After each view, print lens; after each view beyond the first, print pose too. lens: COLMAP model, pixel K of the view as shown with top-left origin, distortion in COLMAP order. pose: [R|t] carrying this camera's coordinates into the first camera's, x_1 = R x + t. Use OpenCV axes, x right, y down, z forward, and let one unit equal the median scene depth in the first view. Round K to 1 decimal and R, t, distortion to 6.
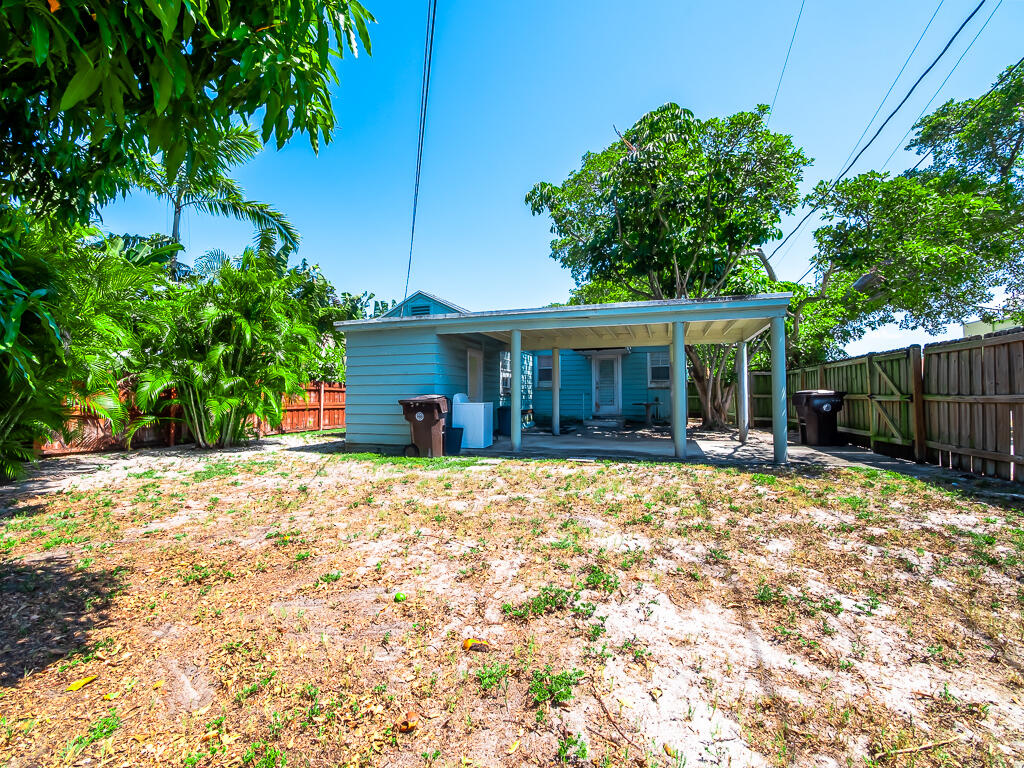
lens RADIAL K [[435.6, 0, 504.4], [0, 435.6, 378.0], [0, 0, 1]] dist [-0.002701, 0.000108]
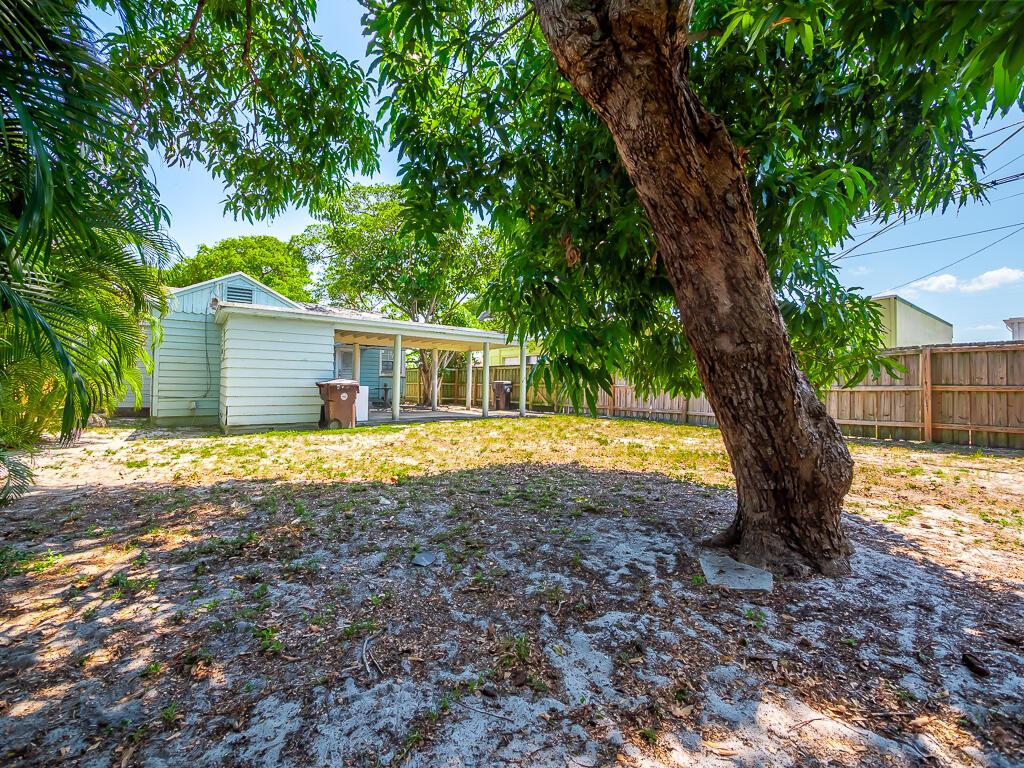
lens RADIAL K [[435.6, 0, 504.4], [0, 435.6, 378.0], [0, 0, 1]] dist [-0.002701, 0.000108]
pose [[0.553808, 0.024915, 0.832272, -0.700534], [-0.049328, 0.998778, 0.002924, 0.006642], [-0.831182, -0.042674, 0.554360, -0.049072]]
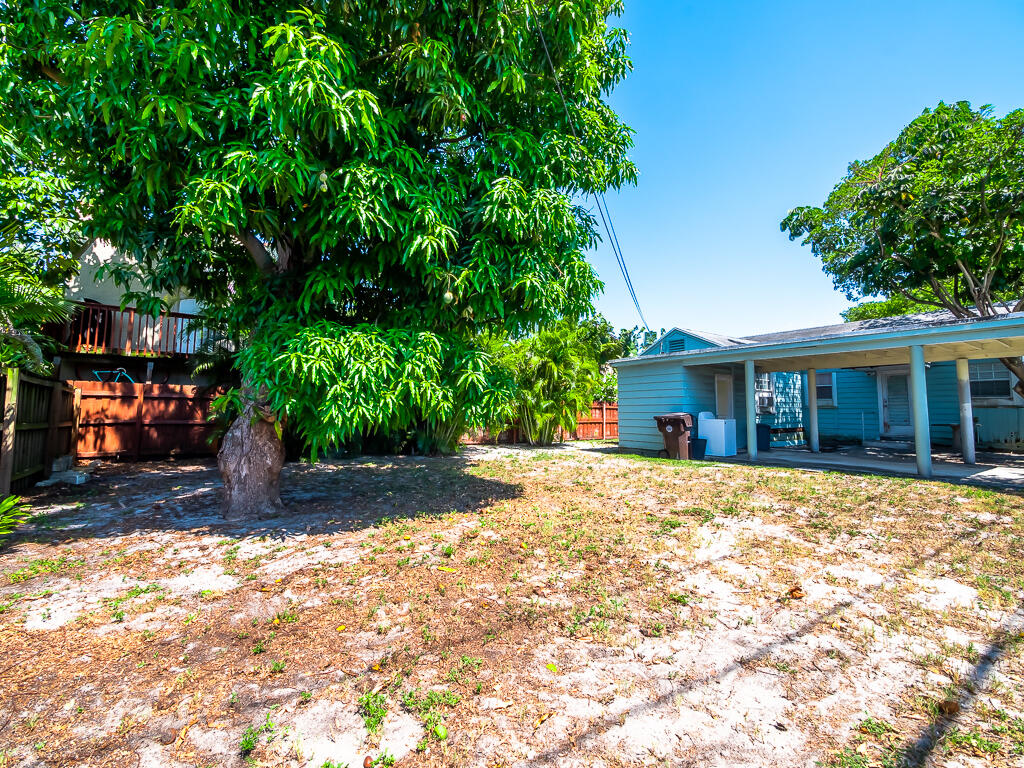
lens RADIAL K [[435.6, 0, 504.4], [0, 435.6, 378.0], [0, 0, 1]] dist [-0.002701, 0.000108]
pose [[0.806447, -0.039160, -0.590008, 0.141932], [0.016776, 0.998918, -0.043371, -0.013959], [0.591068, 0.025078, 0.806231, -0.286549]]
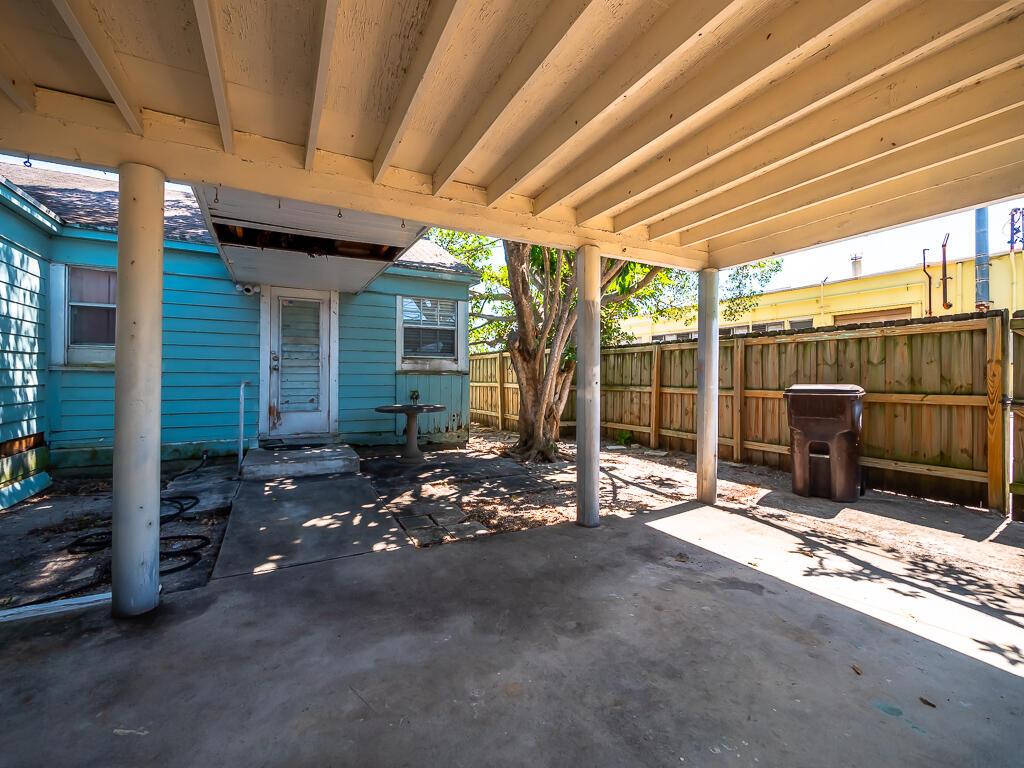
lens RADIAL K [[435.6, 0, 504.4], [0, 435.6, 378.0], [0, 0, 1]] dist [-0.002701, 0.000108]
pose [[0.676734, 0.004080, 0.736217, 0.081574], [-0.035208, 0.999020, 0.026826, 0.016913], [-0.735386, -0.044075, 0.676214, 0.760833]]
